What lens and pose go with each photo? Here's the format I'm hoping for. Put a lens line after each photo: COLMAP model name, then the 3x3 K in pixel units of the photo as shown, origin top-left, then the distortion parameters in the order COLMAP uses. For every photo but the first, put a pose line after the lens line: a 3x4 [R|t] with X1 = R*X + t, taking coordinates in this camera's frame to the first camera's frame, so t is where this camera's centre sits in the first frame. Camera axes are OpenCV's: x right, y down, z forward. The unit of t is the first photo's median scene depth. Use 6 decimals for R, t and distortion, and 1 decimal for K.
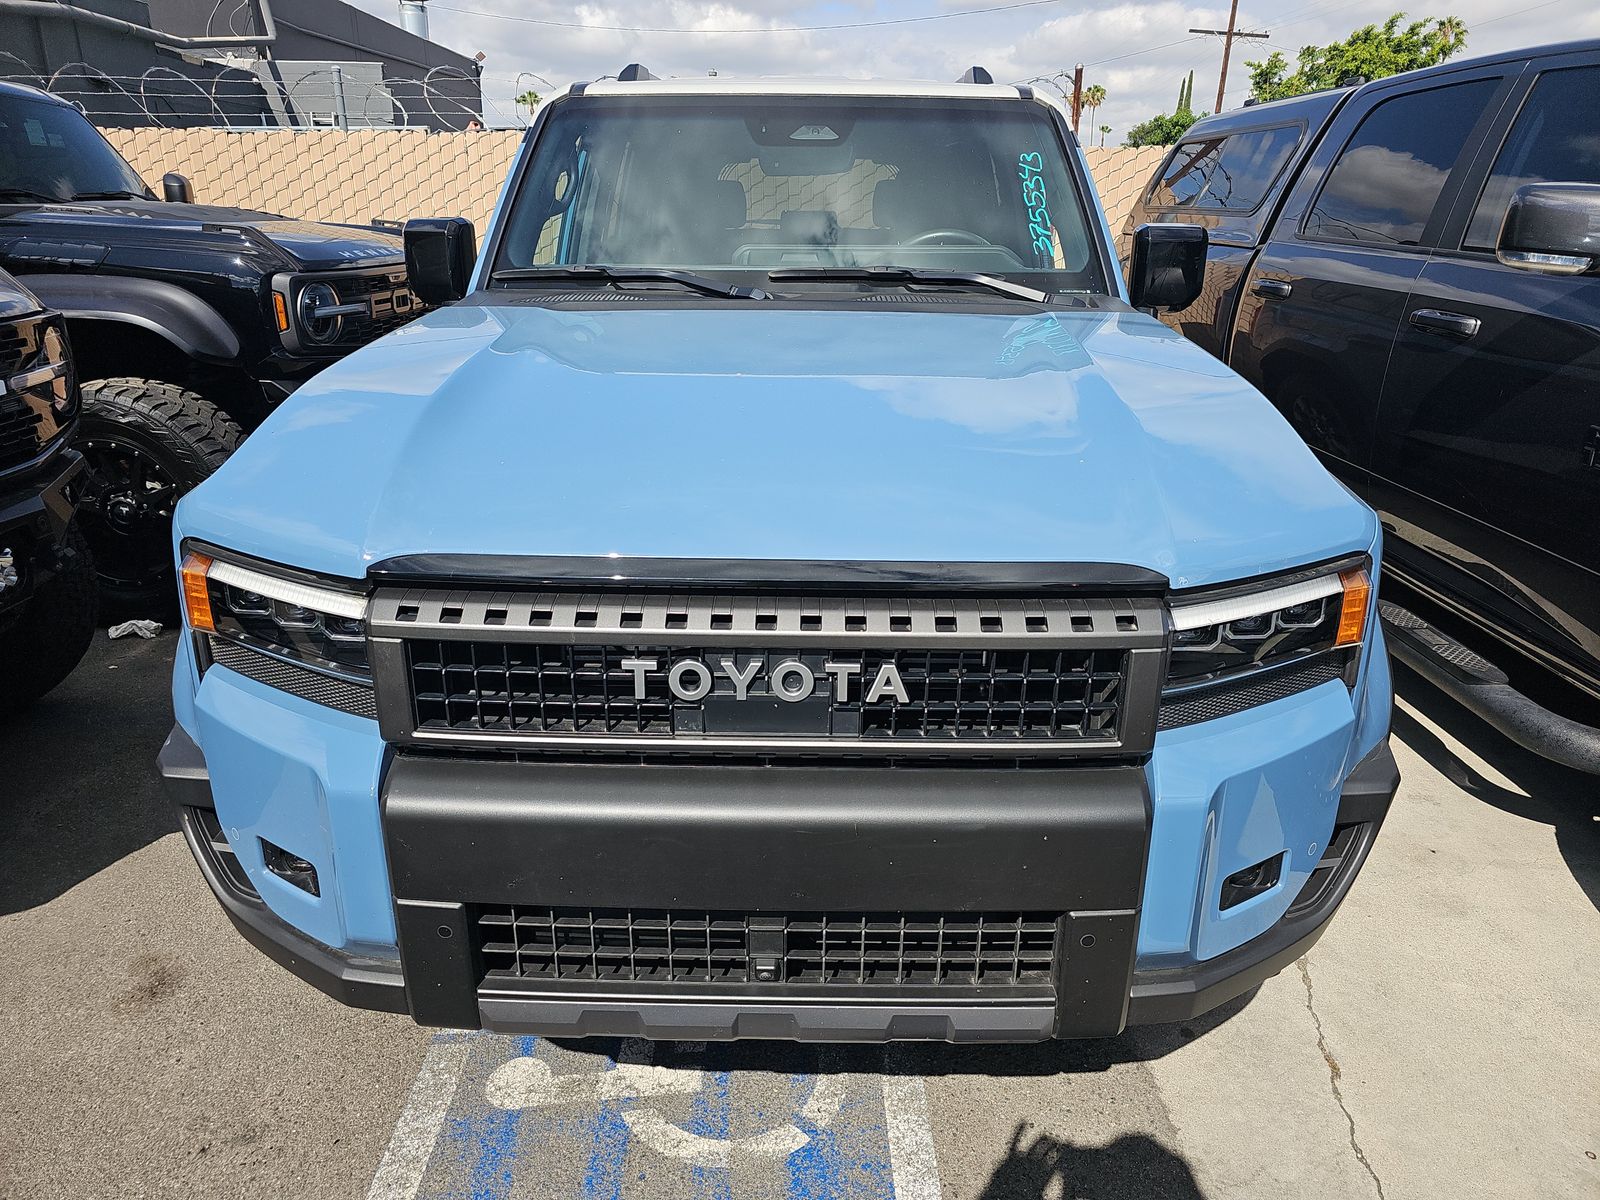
lens RADIAL K [[1063.5, 0, 800.0], [0, 1063.5, 600.0], [0, 0, 1]] dist [-0.001125, -0.000238]
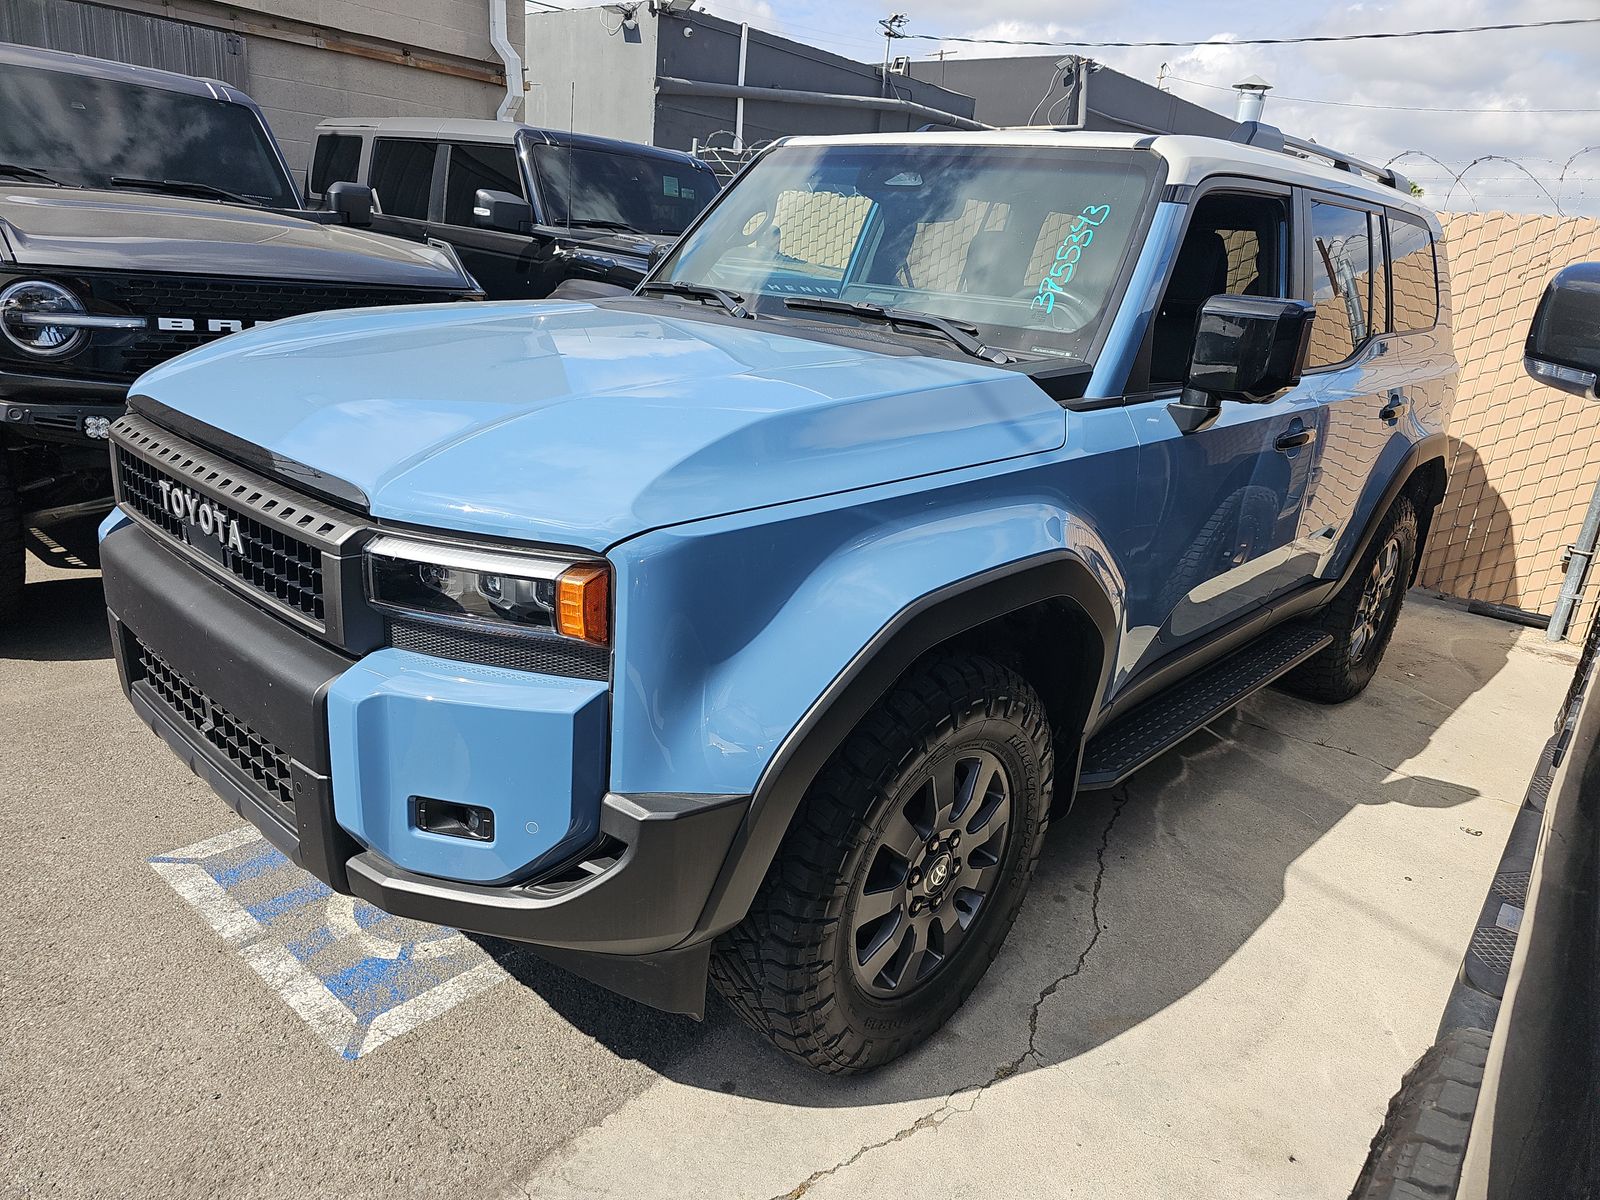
lens RADIAL K [[1063.5, 0, 800.0], [0, 1063.5, 600.0], [0, 0, 1]] dist [-0.001125, -0.000238]
pose [[0.738802, 0.259390, -0.622004, 1.507868], [-0.301153, 0.952752, 0.039617, -0.116795], [0.602892, 0.158049, 0.782011, 0.376604]]
